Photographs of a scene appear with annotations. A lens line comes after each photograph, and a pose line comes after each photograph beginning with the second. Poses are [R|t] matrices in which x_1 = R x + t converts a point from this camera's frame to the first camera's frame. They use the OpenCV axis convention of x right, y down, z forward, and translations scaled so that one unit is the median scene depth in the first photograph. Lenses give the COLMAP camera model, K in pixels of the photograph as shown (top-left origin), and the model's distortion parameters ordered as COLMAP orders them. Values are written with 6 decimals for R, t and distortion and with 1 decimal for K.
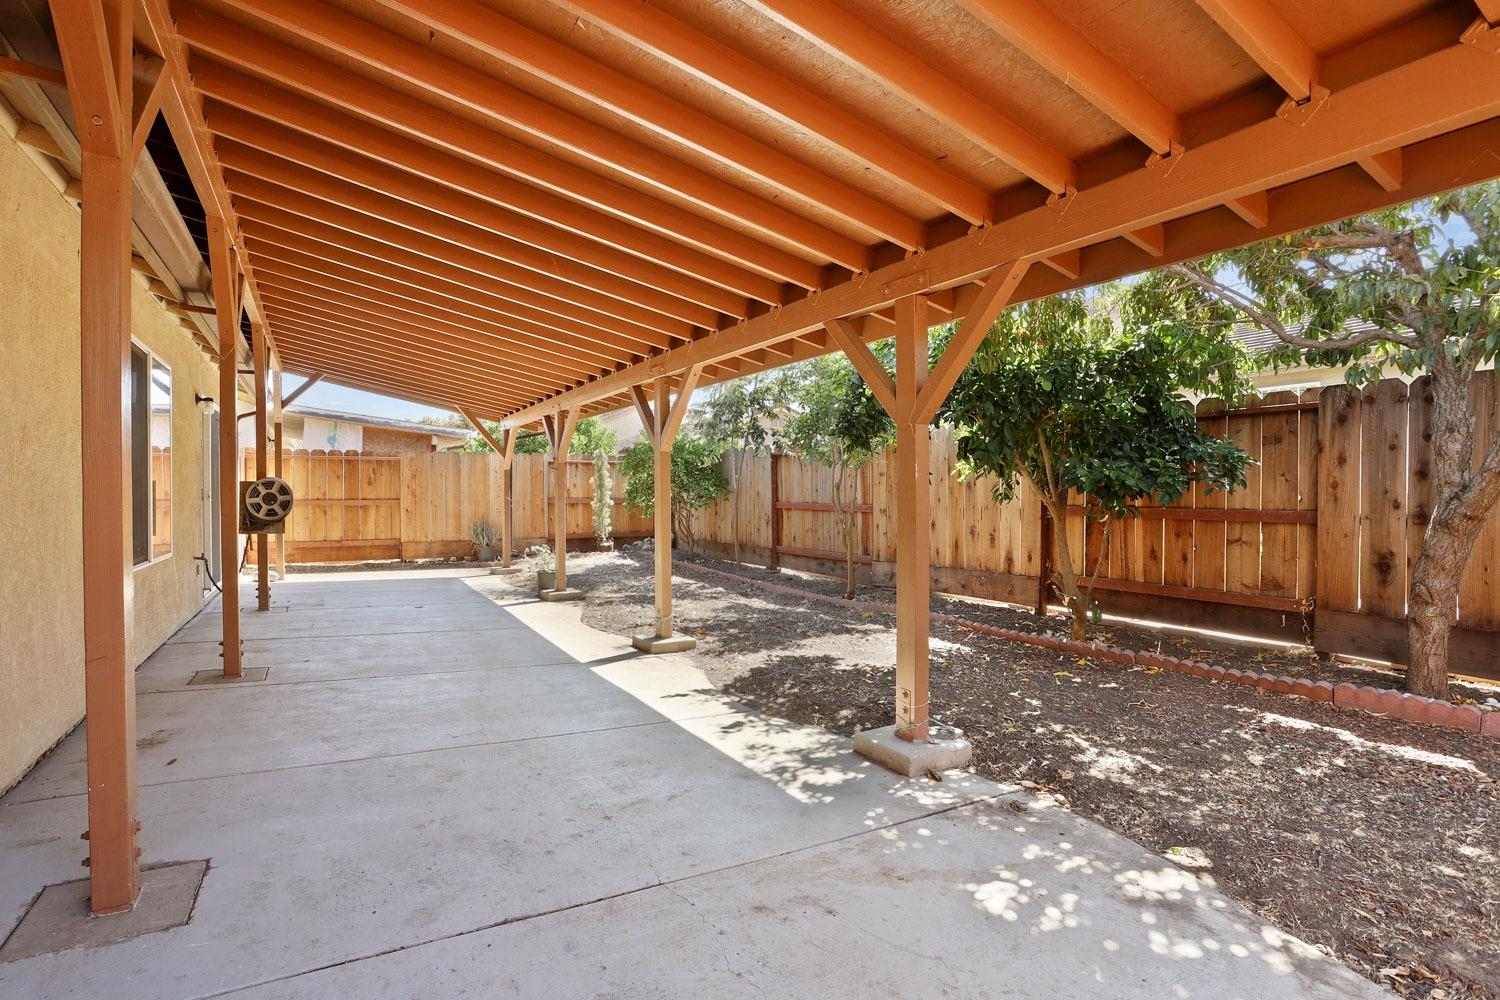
lens RADIAL K [[732.7, 0, 750.0], [0, 732.7, 500.0], [0, 0, 1]] dist [-0.119487, 0.082386]
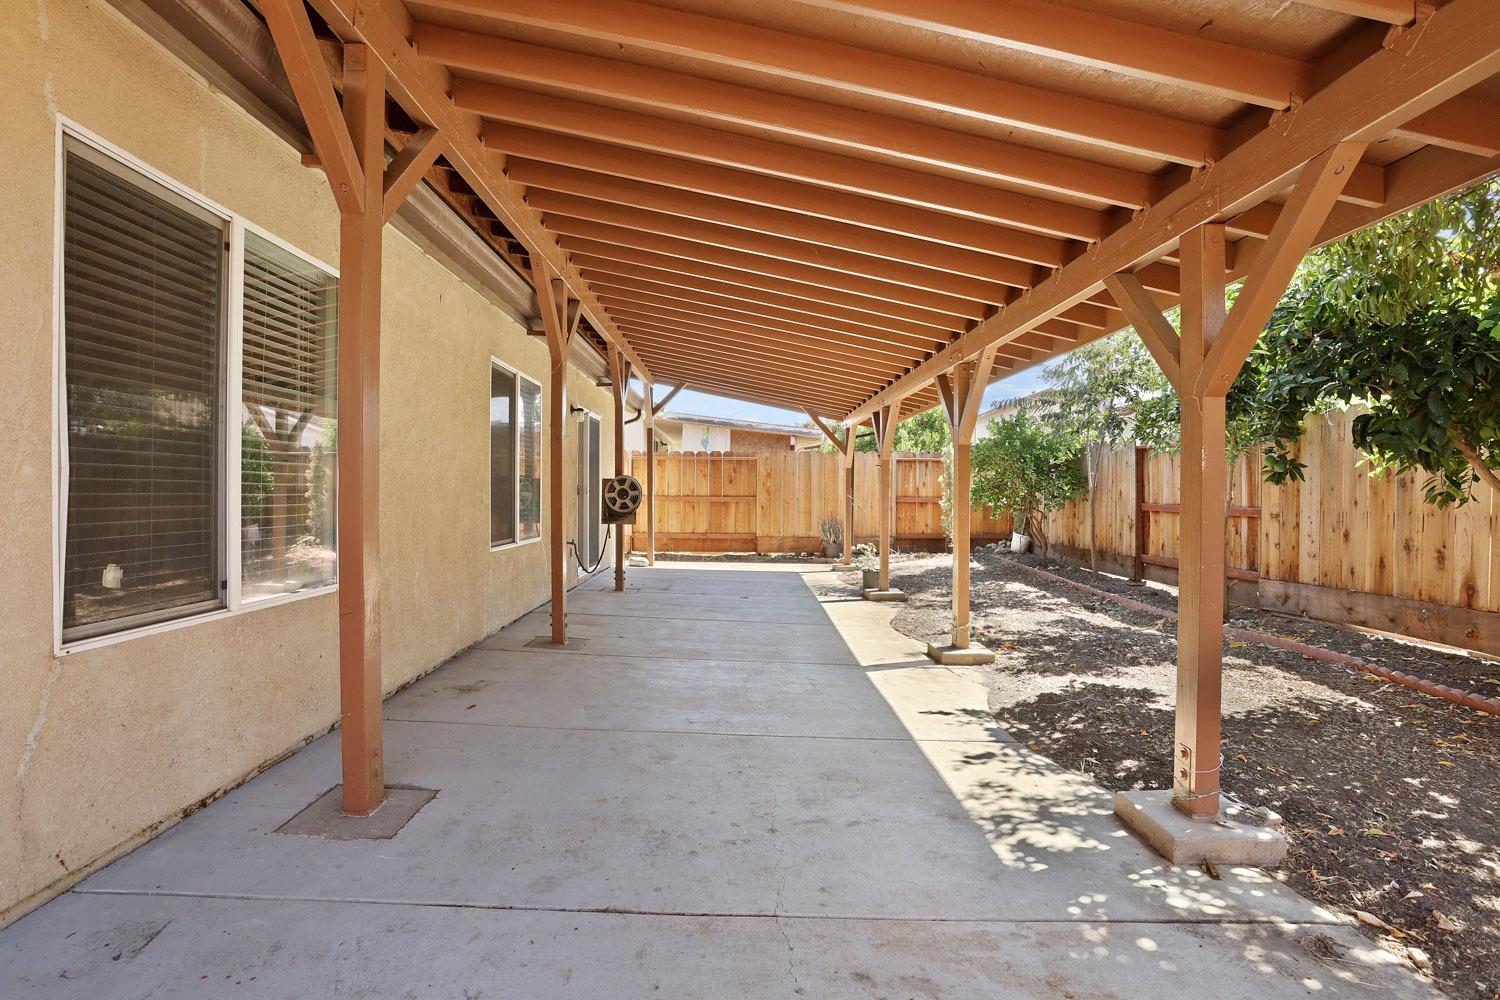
lens RADIAL K [[741.3, 0, 750.0], [0, 741.3, 500.0], [0, 0, 1]] dist [-0.074984, 0.027253]
pose [[0.869371, 0.011179, -0.494034, 0.117369], [-0.011395, 0.999932, 0.002573, 0.003855], [0.494029, 0.003393, 0.869439, 0.072507]]
